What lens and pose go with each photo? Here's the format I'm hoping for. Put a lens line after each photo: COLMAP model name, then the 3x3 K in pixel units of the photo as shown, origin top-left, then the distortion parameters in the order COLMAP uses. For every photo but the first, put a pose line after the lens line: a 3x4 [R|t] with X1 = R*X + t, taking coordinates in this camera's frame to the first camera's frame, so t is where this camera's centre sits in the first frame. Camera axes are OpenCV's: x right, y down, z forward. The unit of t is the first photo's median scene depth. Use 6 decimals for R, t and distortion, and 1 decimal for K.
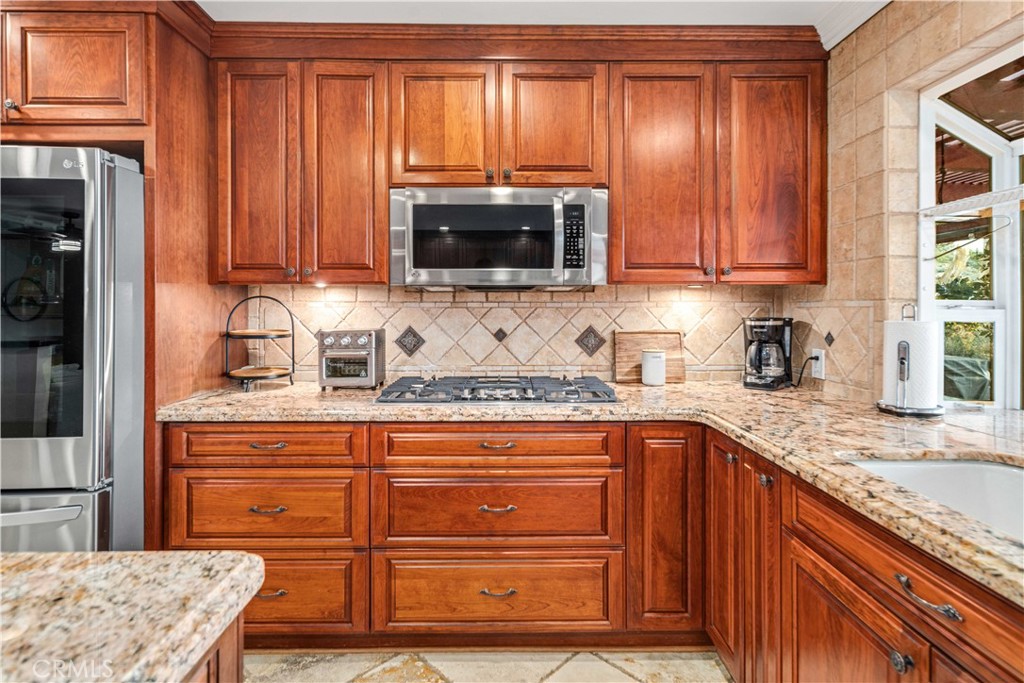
lens RADIAL K [[499.5, 0, 510.0], [0, 499.5, 307.6], [0, 0, 1]] dist [0.003783, -0.000558]
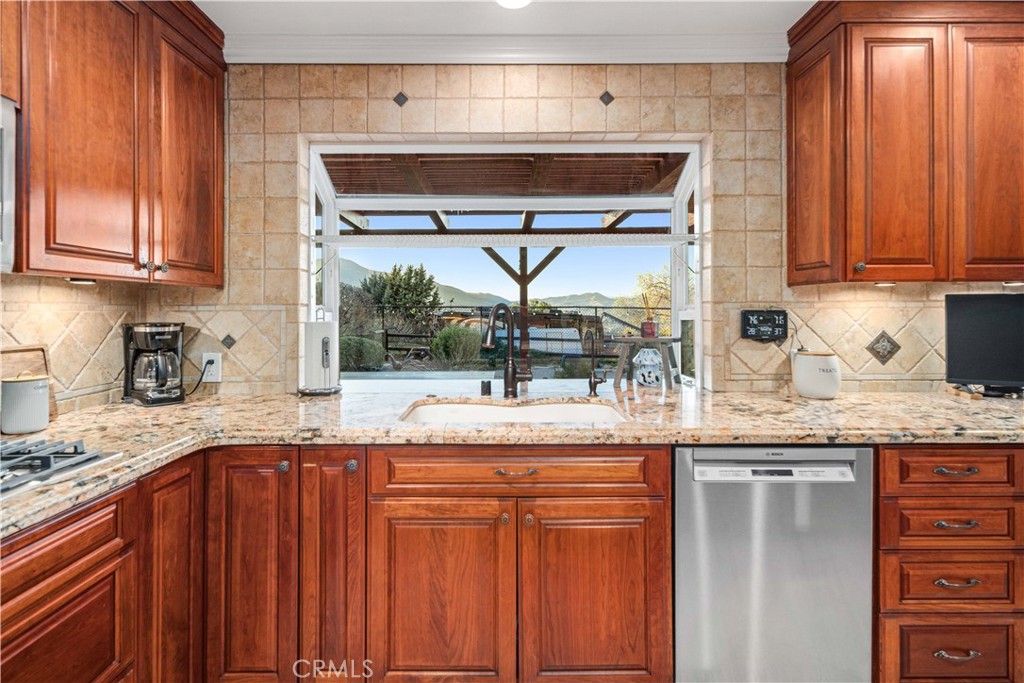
lens RADIAL K [[499.5, 0, 500.8], [0, 499.5, 307.8], [0, 0, 1]] dist [0.003783, -0.000558]
pose [[0.009150, 0.005498, 0.999943, -0.392147], [0.002112, 0.999983, -0.005517, -0.000324], [-0.999956, 0.002163, 0.009139, 0.424463]]
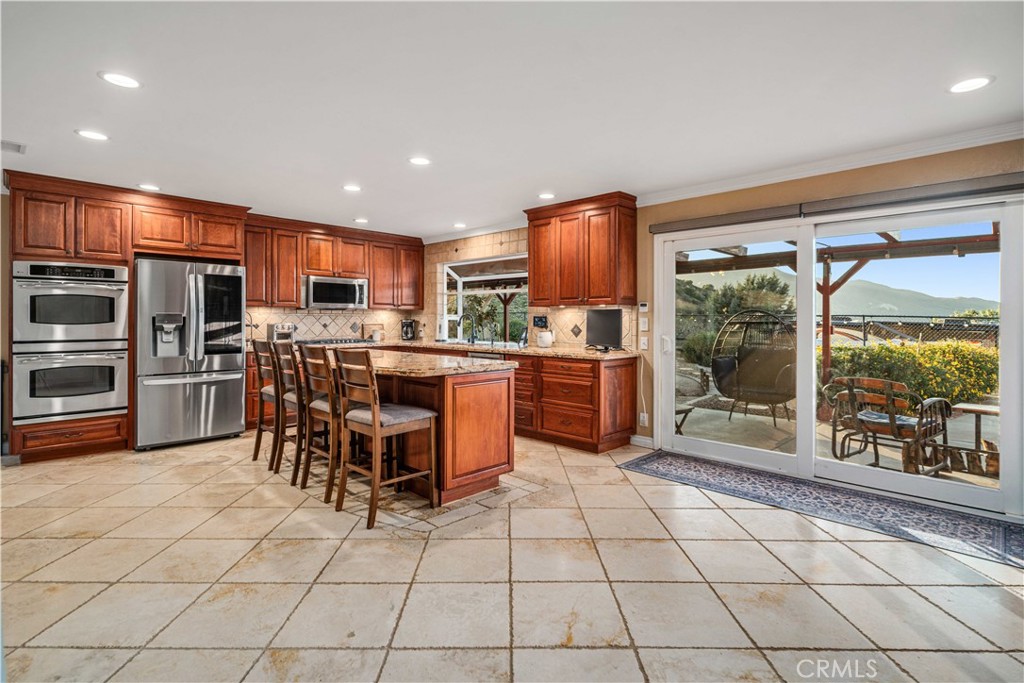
lens RADIAL K [[499.5, 0, 505.9], [0, 499.5, 319.4], [0, 0, 1]] dist [0.003783, -0.000558]
pose [[0.714455, 0.002610, 0.699676, -1.449473], [-0.003642, 0.999993, -0.000012, 0.019857], [-0.699671, -0.002539, 0.714460, -1.966237]]
